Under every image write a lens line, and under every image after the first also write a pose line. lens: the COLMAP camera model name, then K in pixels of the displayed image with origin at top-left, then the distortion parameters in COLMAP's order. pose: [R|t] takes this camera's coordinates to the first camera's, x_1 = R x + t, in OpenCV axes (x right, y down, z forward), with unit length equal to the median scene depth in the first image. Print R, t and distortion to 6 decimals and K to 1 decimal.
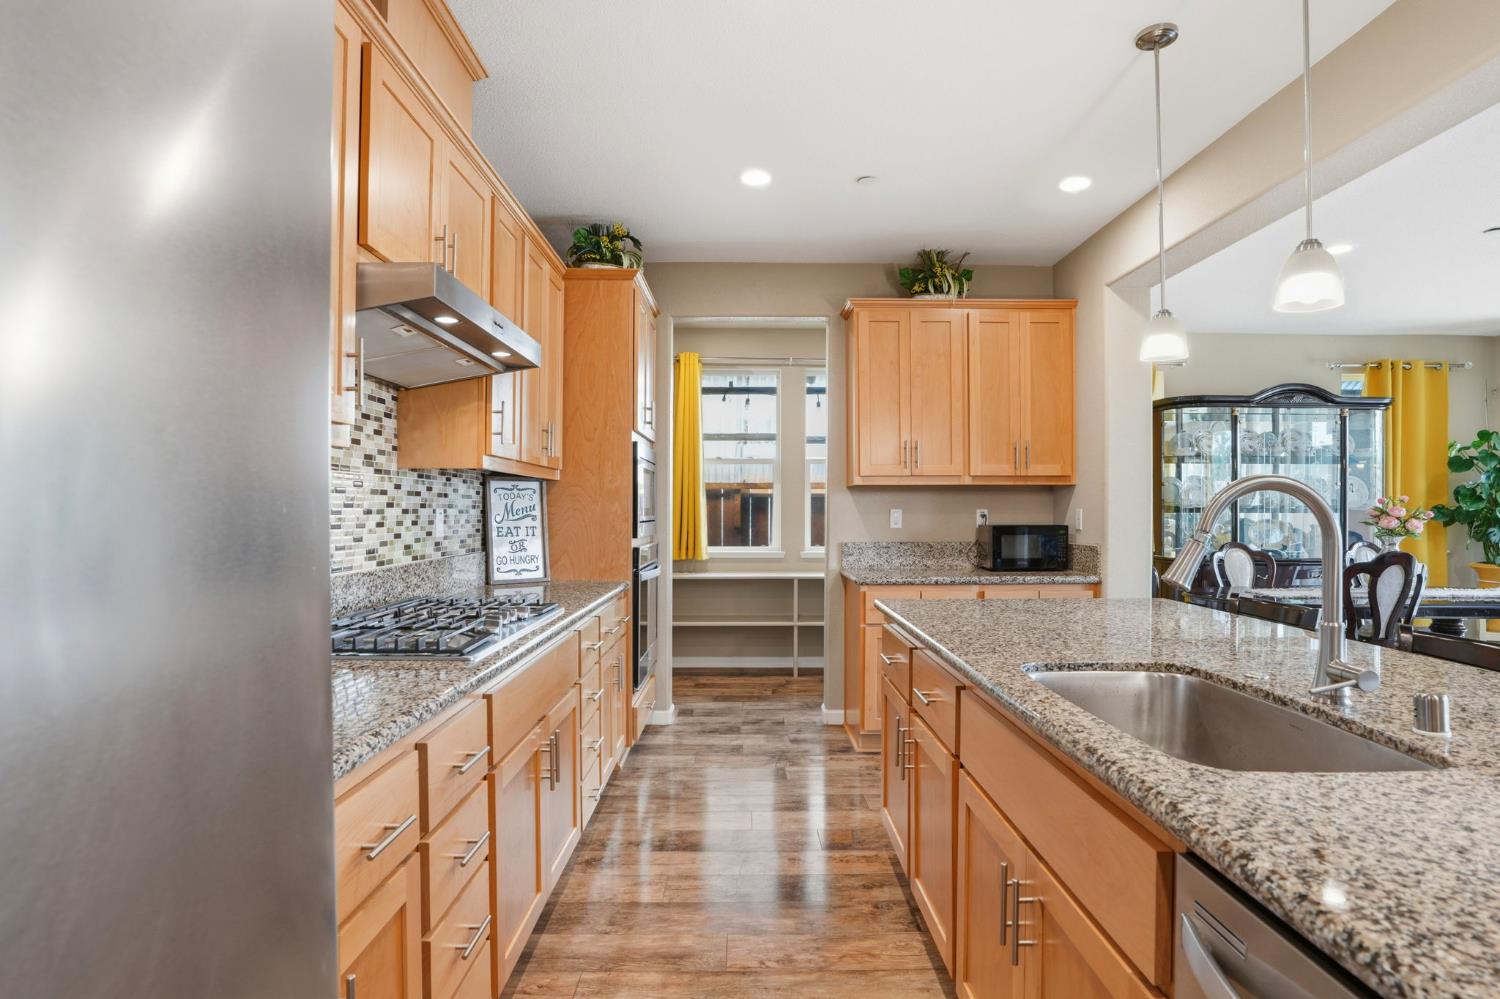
lens RADIAL K [[786.7, 0, 756.9], [0, 786.7, 503.3], [0, 0, 1]] dist [-0.038355, 0.001116]
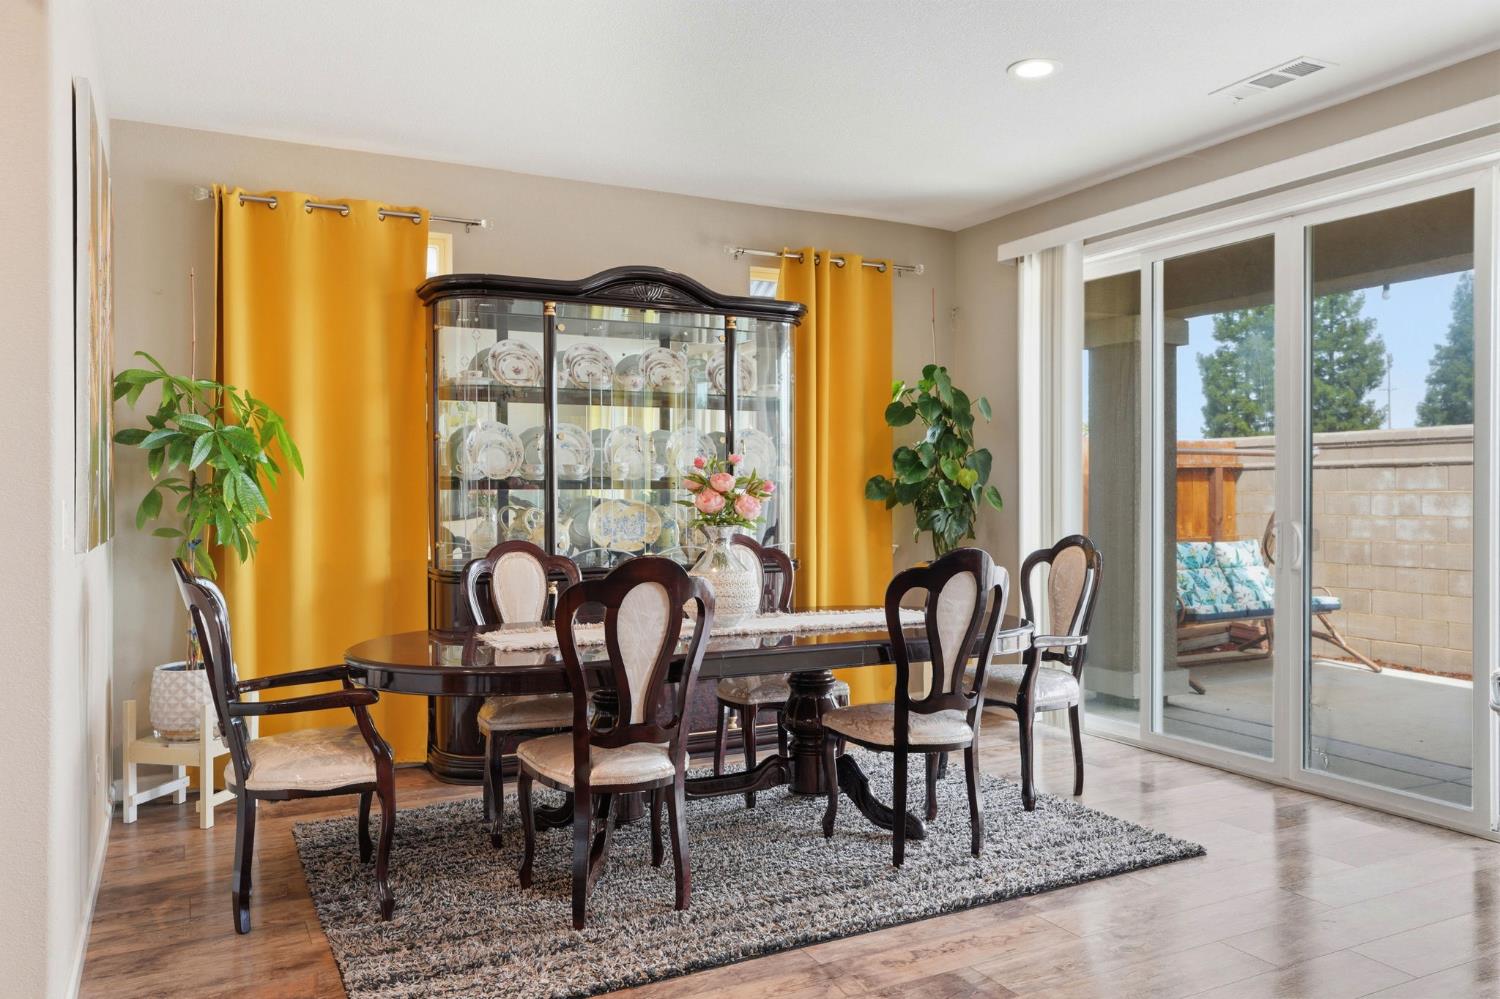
lens RADIAL K [[1099.8, 0, 755.4], [0, 1099.8, 502.2], [0, 0, 1]] dist [-0.007287, -0.004005]
pose [[0.890056, -0.007402, 0.455791, 0.611684], [0.000891, 0.999894, 0.014499, 0.017971], [-0.455851, -0.012499, 0.889968, 0.338133]]
